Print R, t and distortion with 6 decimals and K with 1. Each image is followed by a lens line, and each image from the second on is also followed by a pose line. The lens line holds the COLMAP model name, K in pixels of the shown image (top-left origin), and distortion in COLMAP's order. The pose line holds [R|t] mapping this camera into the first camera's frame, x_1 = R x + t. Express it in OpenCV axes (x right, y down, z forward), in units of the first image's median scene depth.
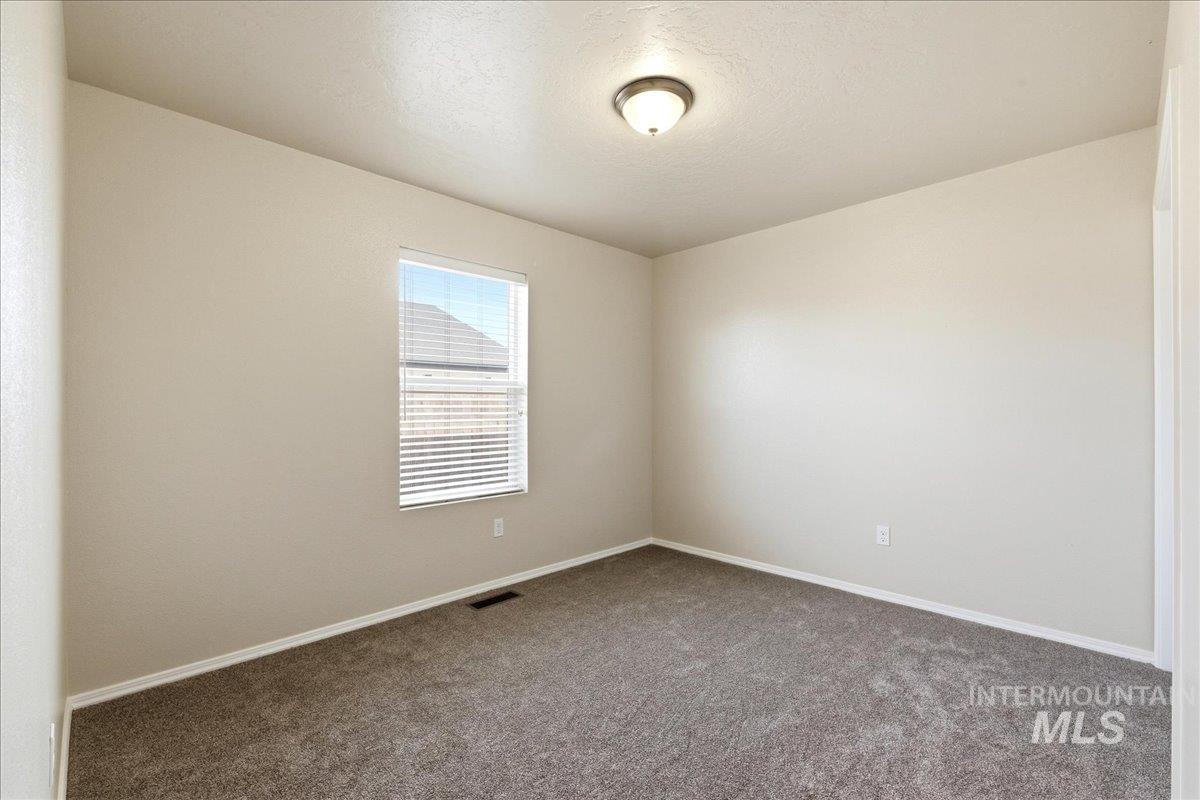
lens RADIAL K [[523.4, 0, 600.4], [0, 523.4, 401.4], [0, 0, 1]] dist [-0.004402, -0.000168]
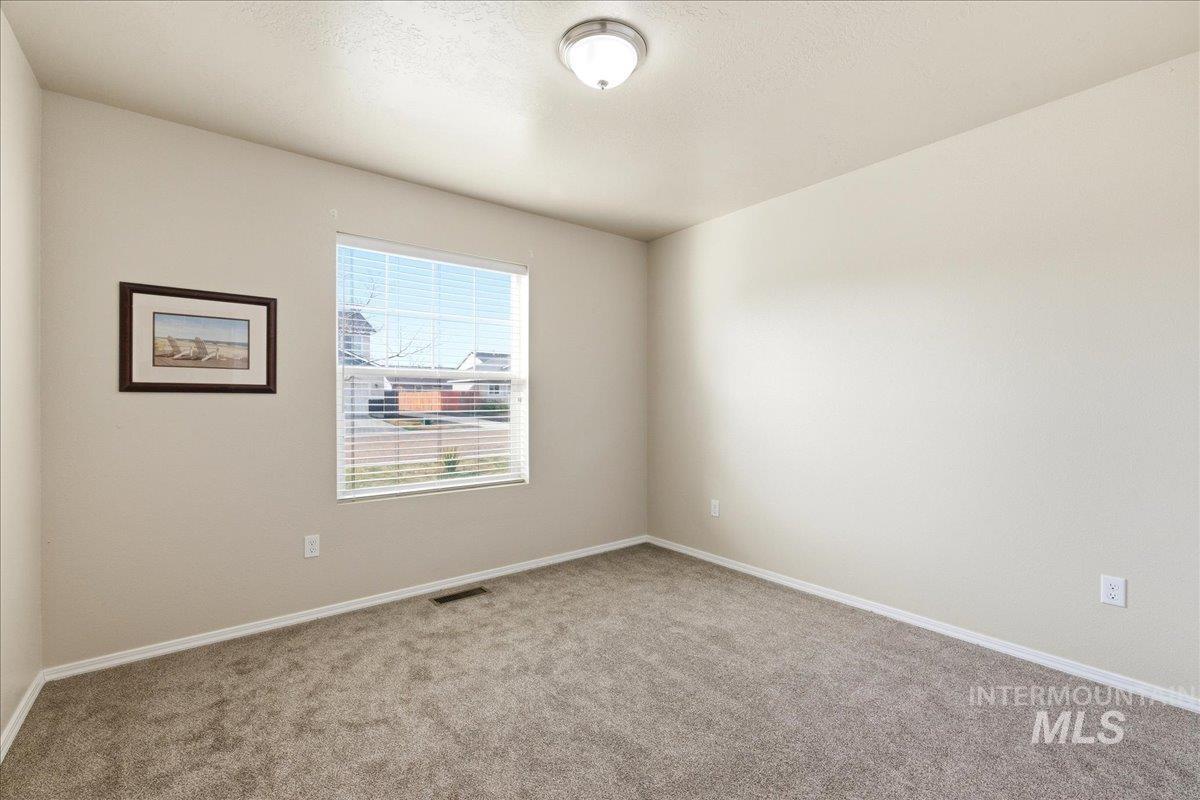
lens RADIAL K [[458.9, 0, 599.5], [0, 458.9, 399.4], [0, 0, 1]] dist [0.002195, 0.000343]
pose [[0.983650, -0.000396, -0.180093, 0.196856], [0.002638, 0.999922, 0.012206, 0.003609], [0.180074, -0.012481, 0.983574, 0.201785]]
